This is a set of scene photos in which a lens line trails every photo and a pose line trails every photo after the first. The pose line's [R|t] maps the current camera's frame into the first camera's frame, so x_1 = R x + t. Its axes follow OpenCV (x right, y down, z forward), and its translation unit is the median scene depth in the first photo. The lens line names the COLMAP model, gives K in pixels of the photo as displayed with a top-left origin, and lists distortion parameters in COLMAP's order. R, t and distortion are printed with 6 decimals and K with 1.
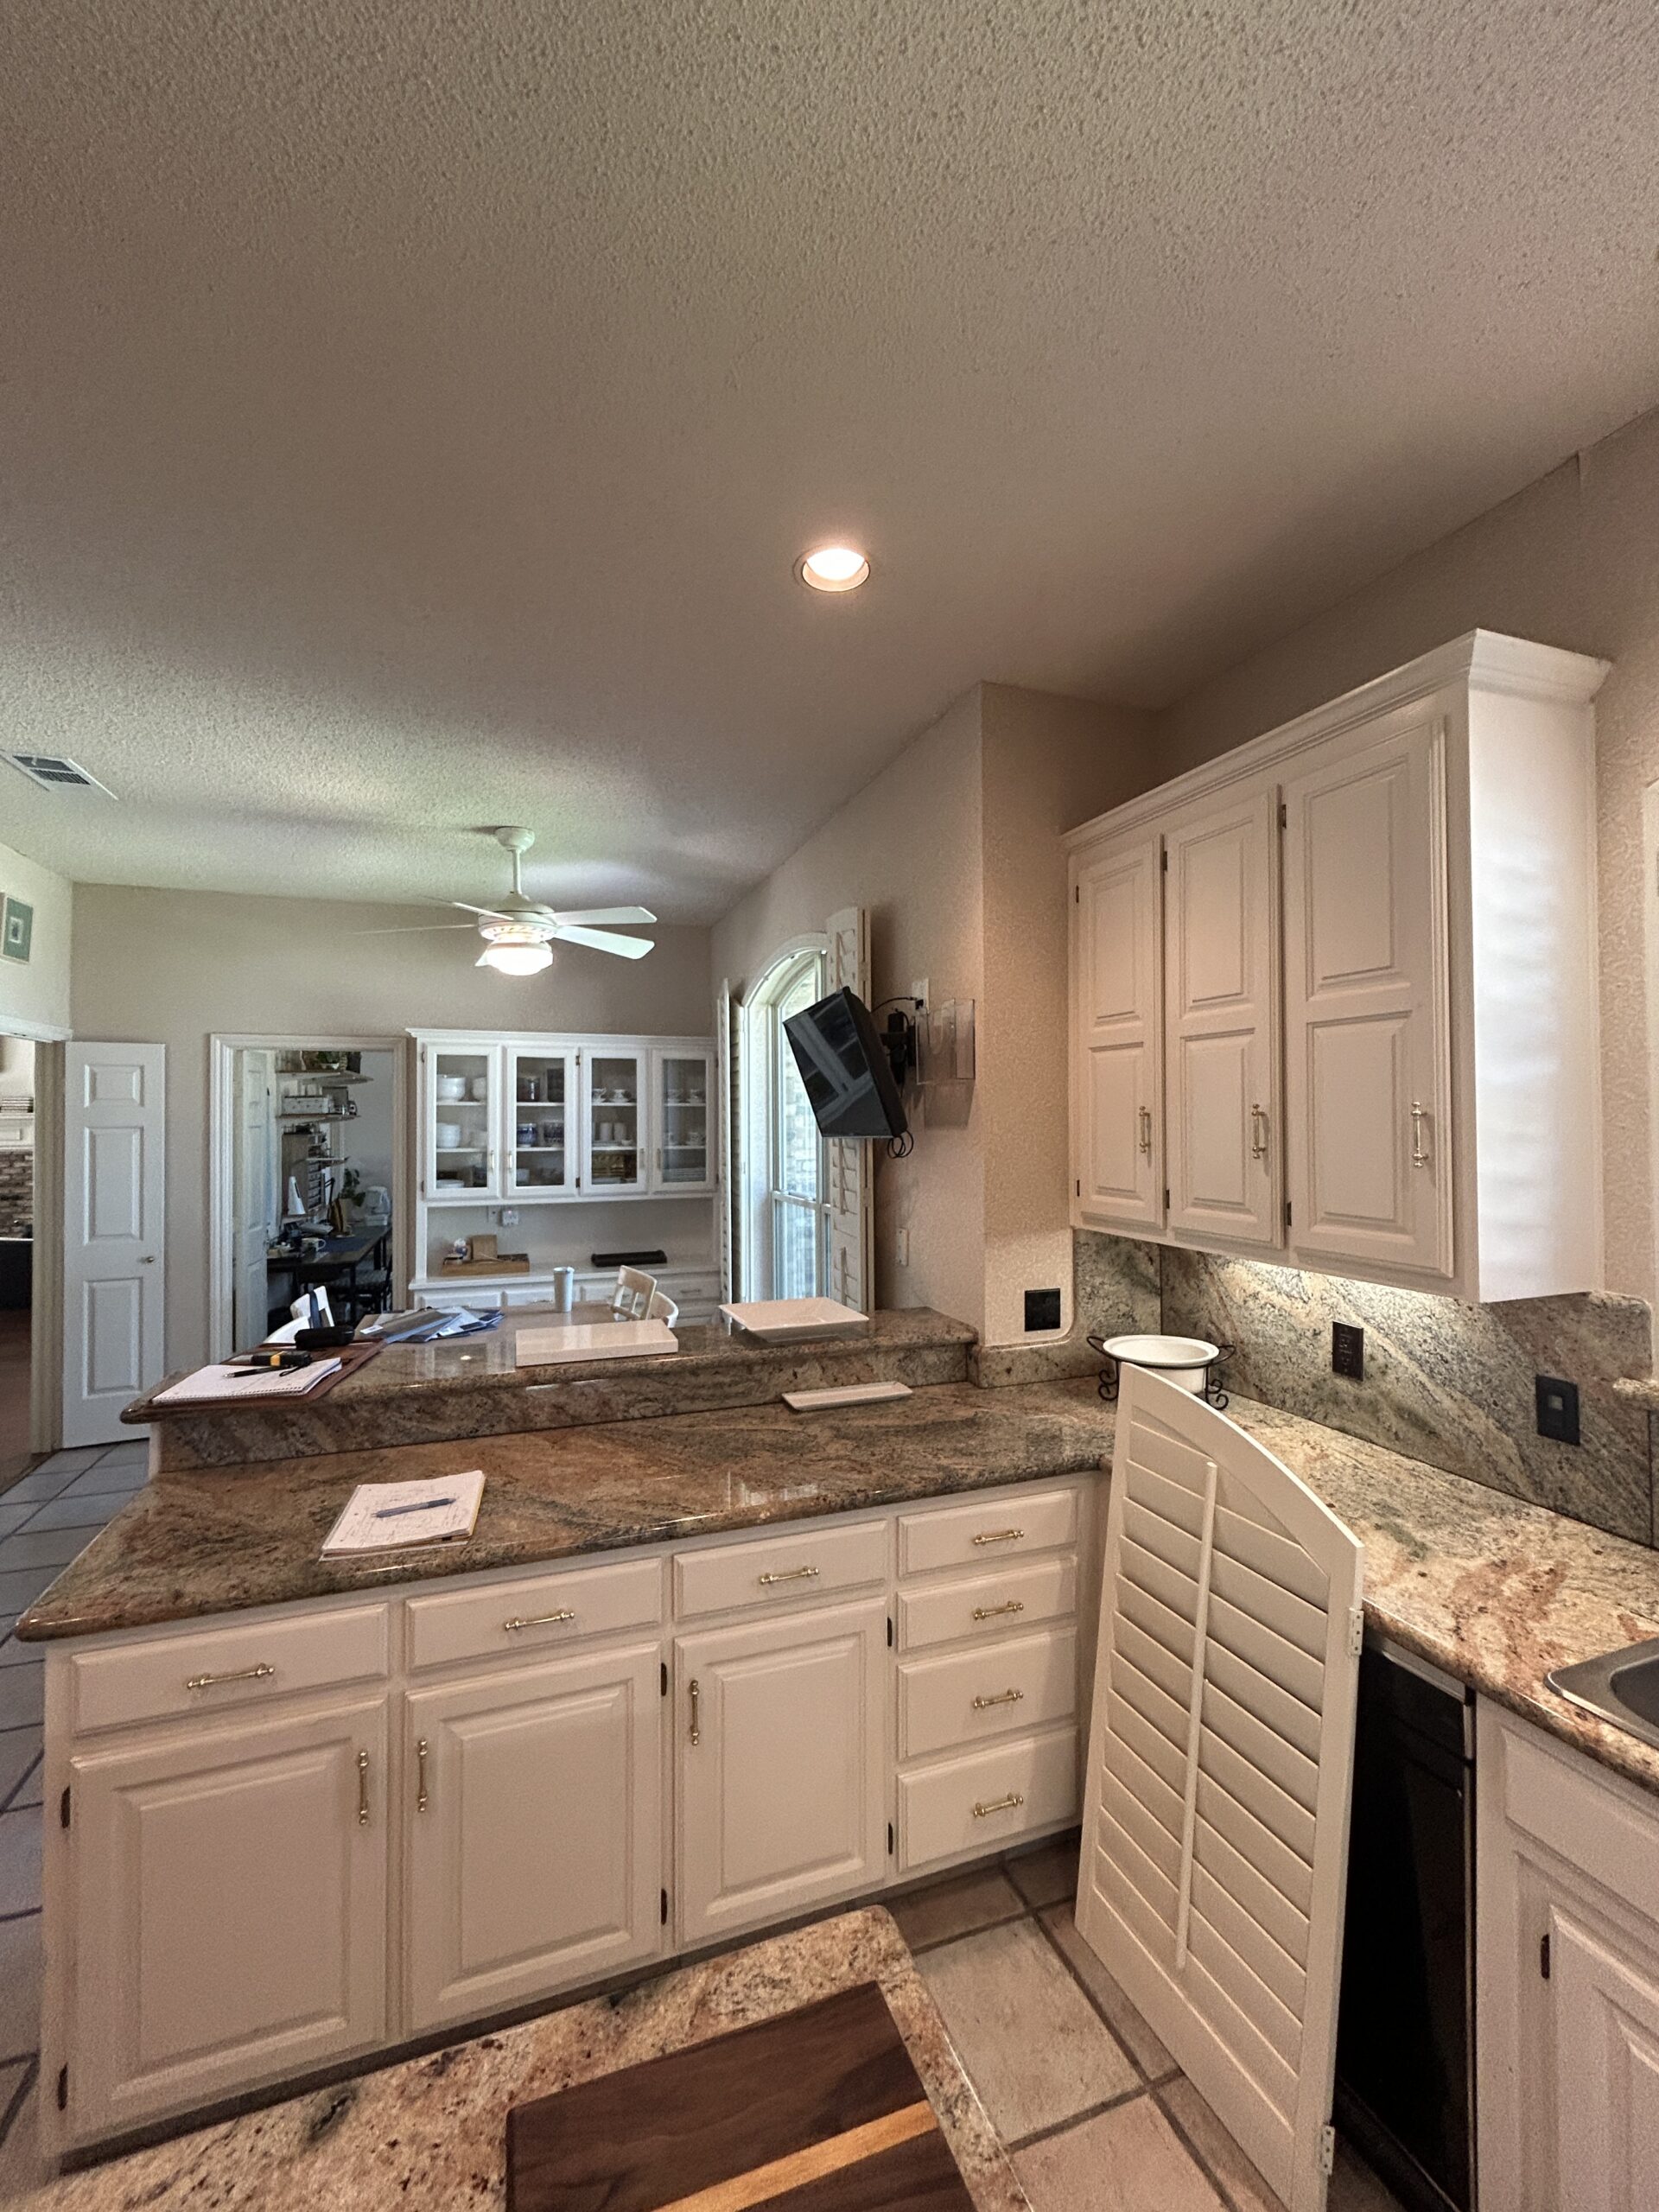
lens RADIAL K [[892.8, 0, 831.8], [0, 892.8, 1108.6], [0, 0, 1]] dist [-0.000207, 0.000392]
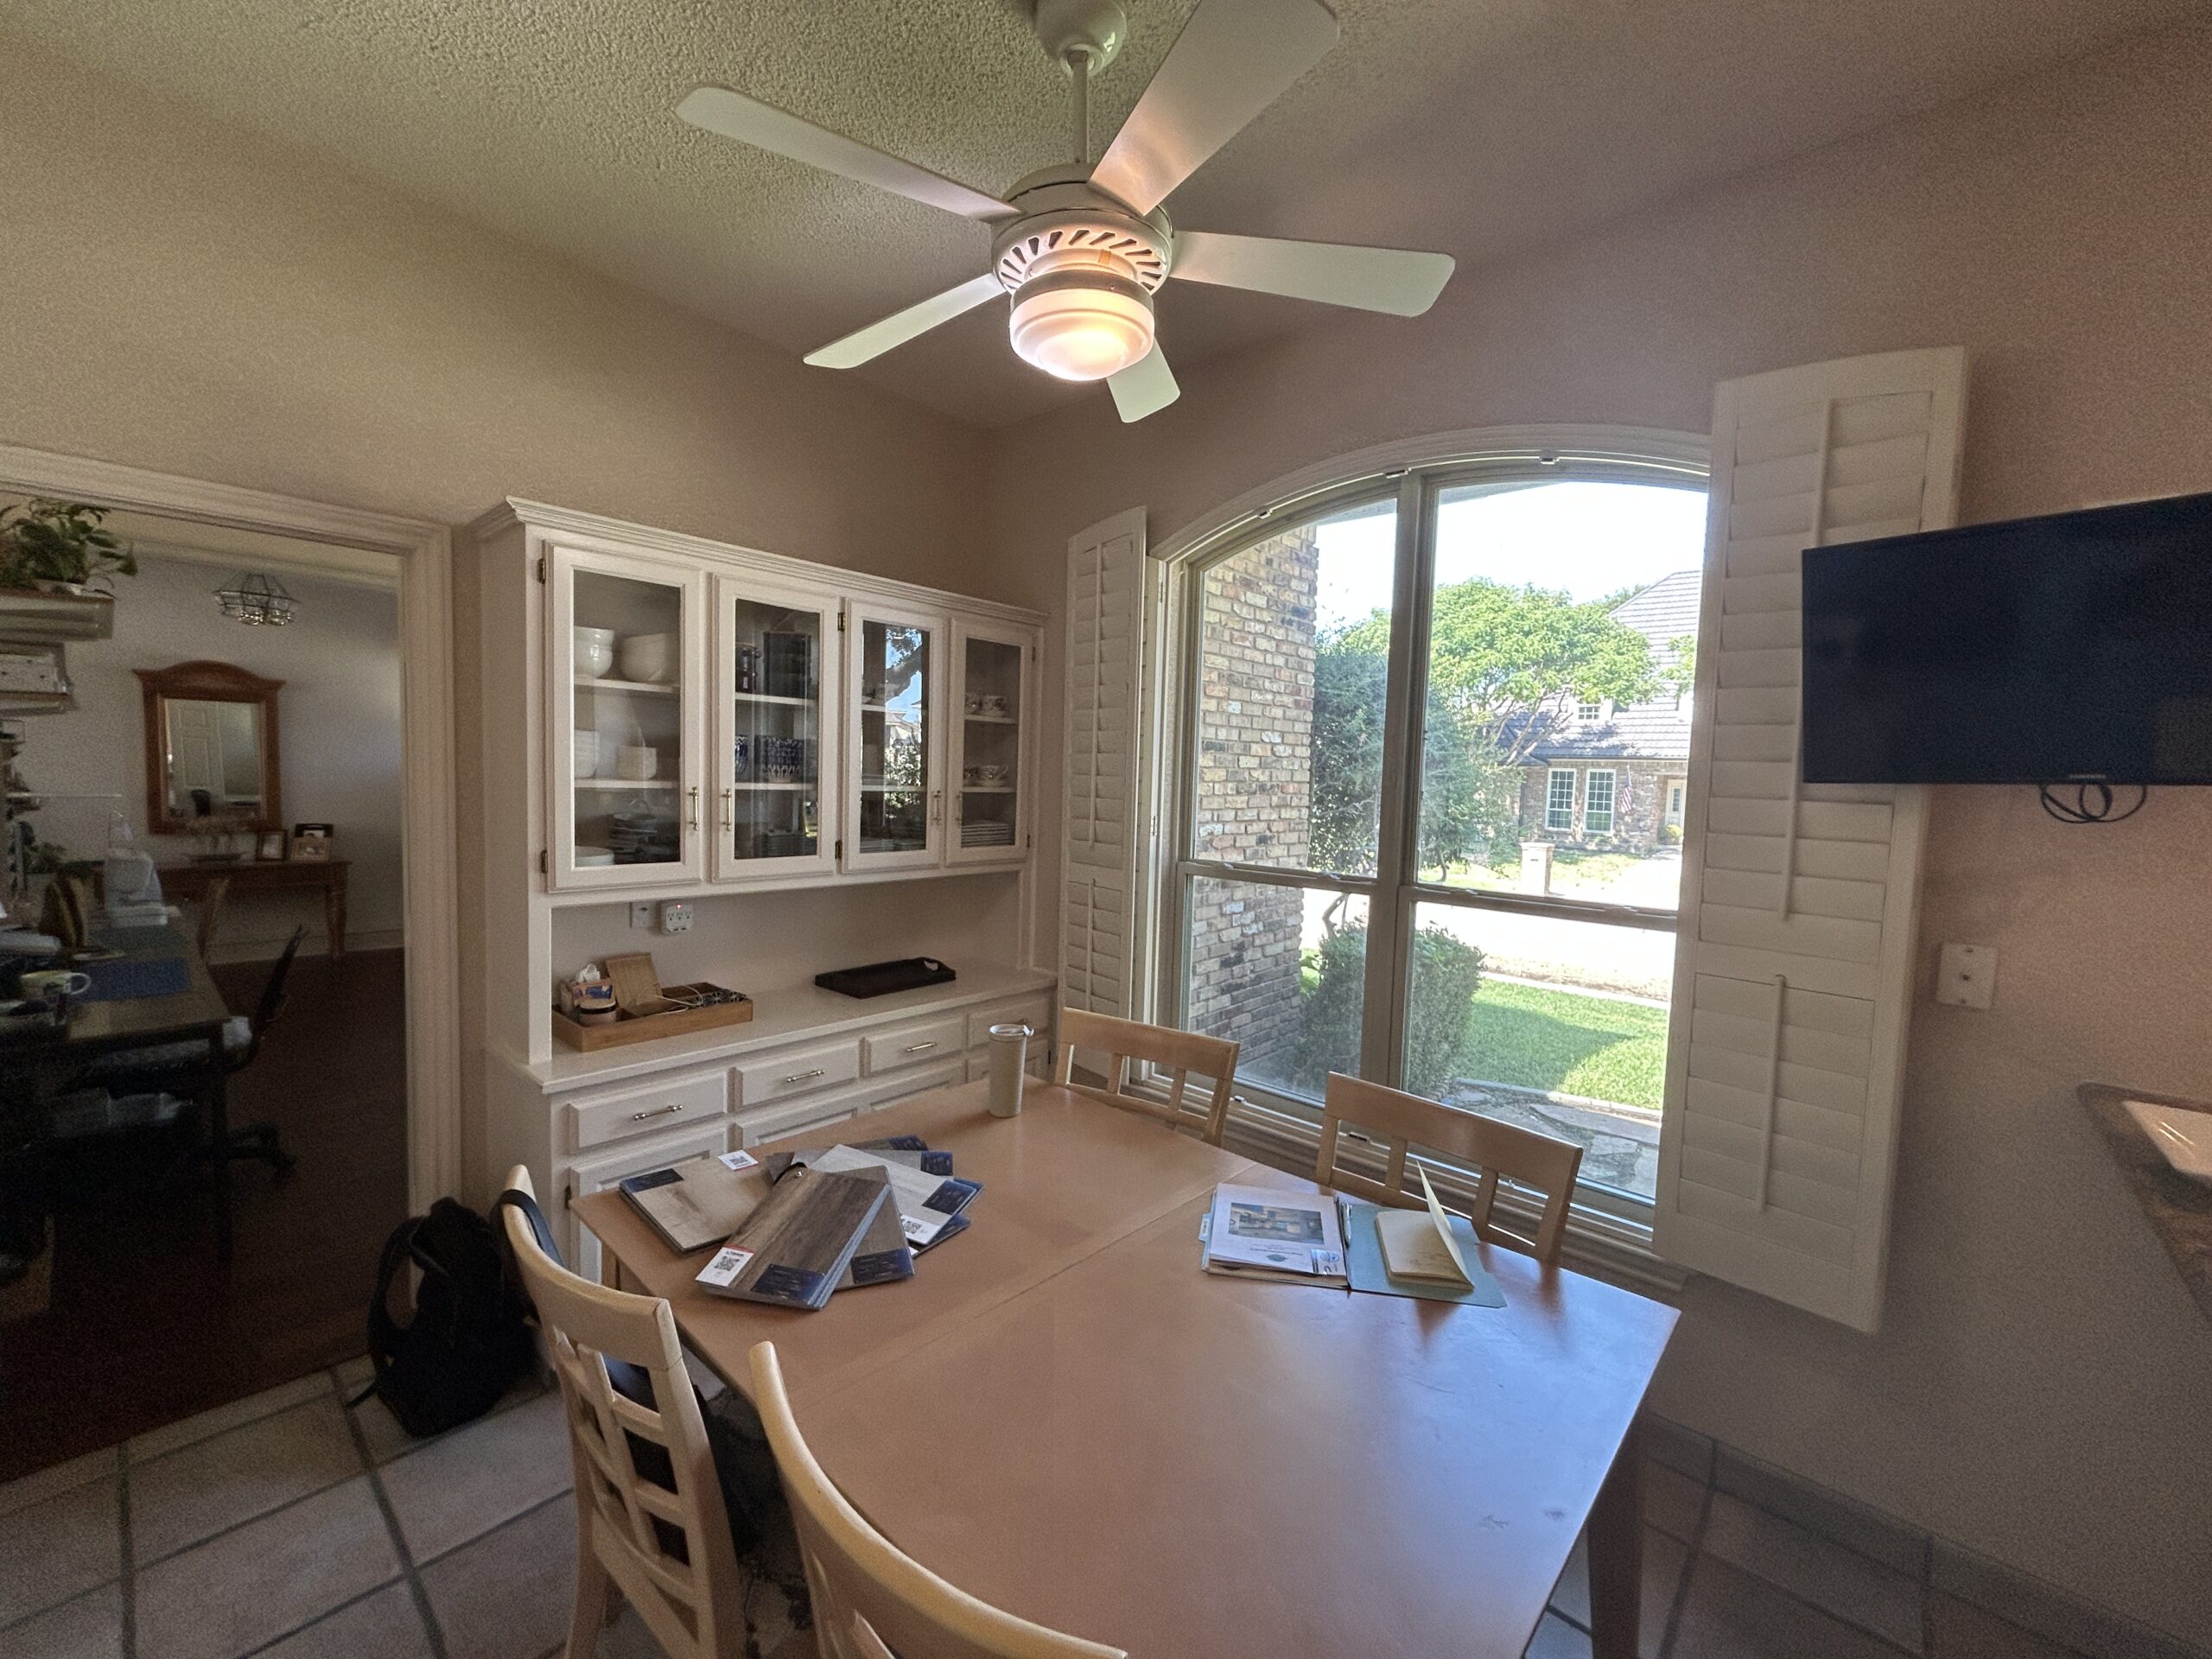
lens RADIAL K [[892.8, 0, 1097.0], [0, 892.8, 833.1], [0, 0, 1]] dist [-0.000207, 0.000392]
pose [[0.881260, -0.002339, 0.472626, -0.995136], [-0.038683, 0.996276, 0.077060, 0.061223], [-0.471046, -0.086193, 0.877888, 1.108906]]
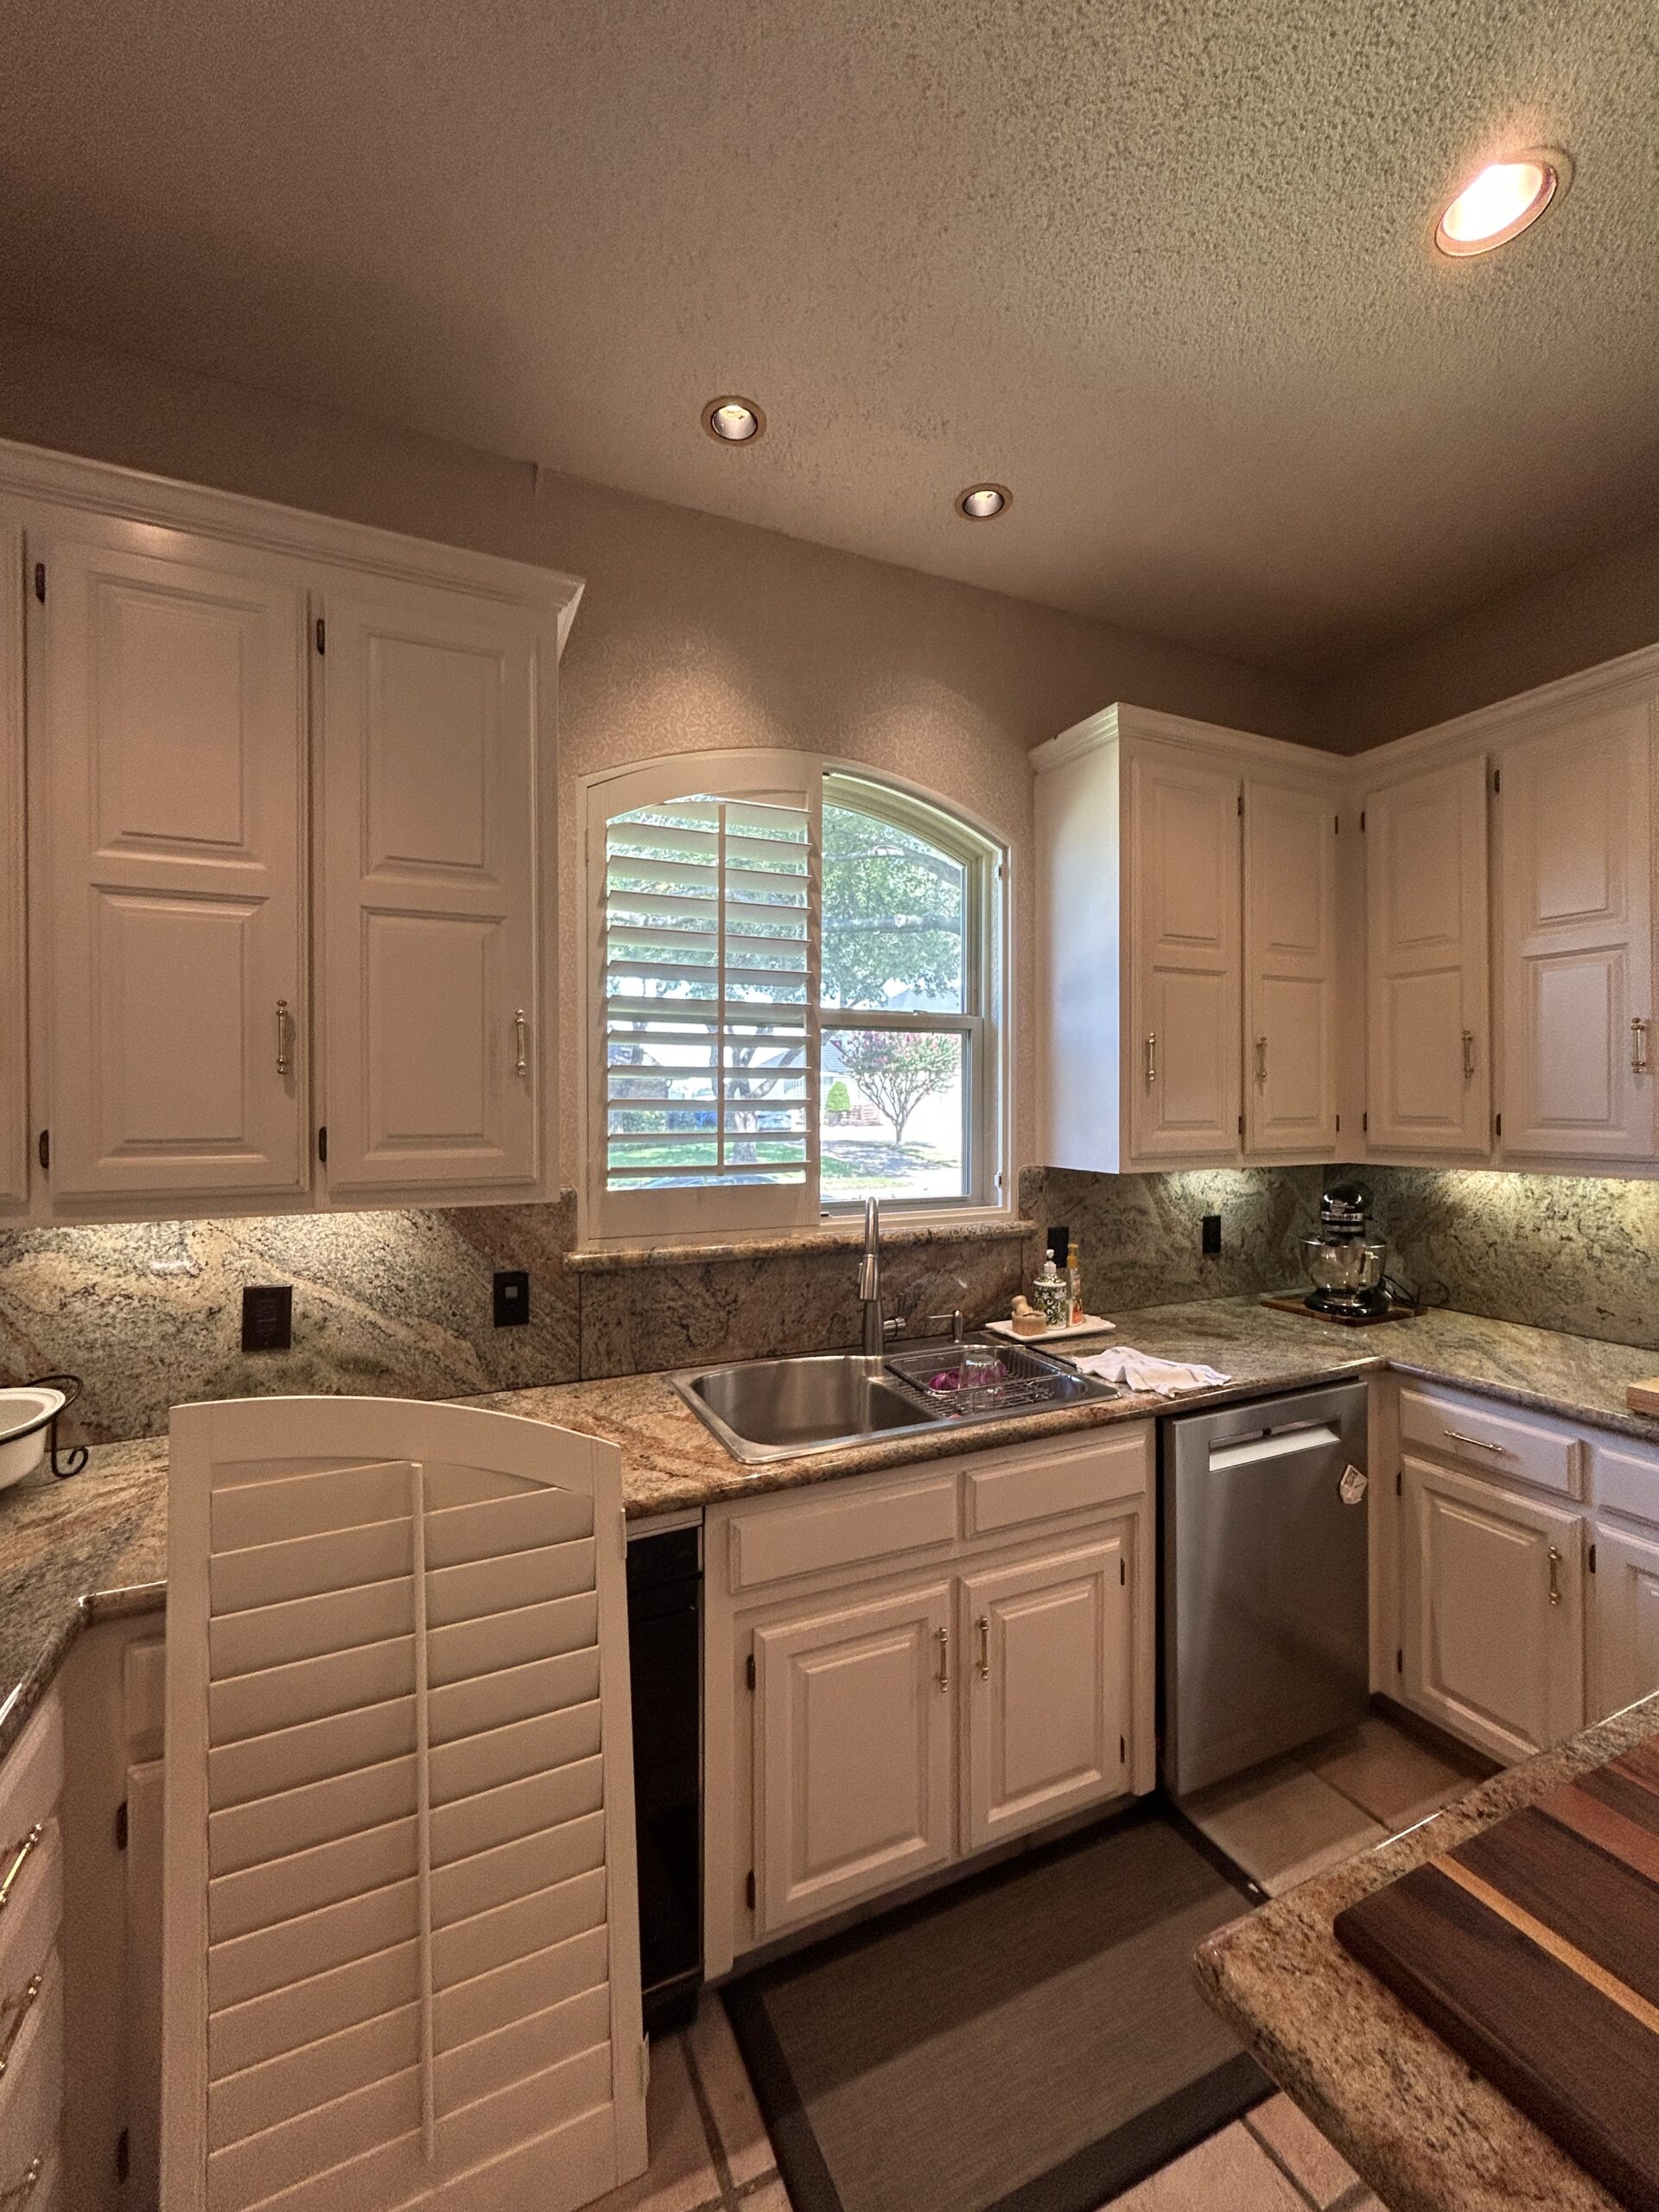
lens RADIAL K [[892.8, 0, 833.3], [0, 892.8, 1099.9], [0, 0, 1]] dist [-0.000207, 0.000392]
pose [[-0.075480, 0.000951, 0.997147, -0.275517], [-0.008062, 0.999966, -0.001564, 0.069231], [-0.997115, -0.008157, -0.075470, 0.552834]]
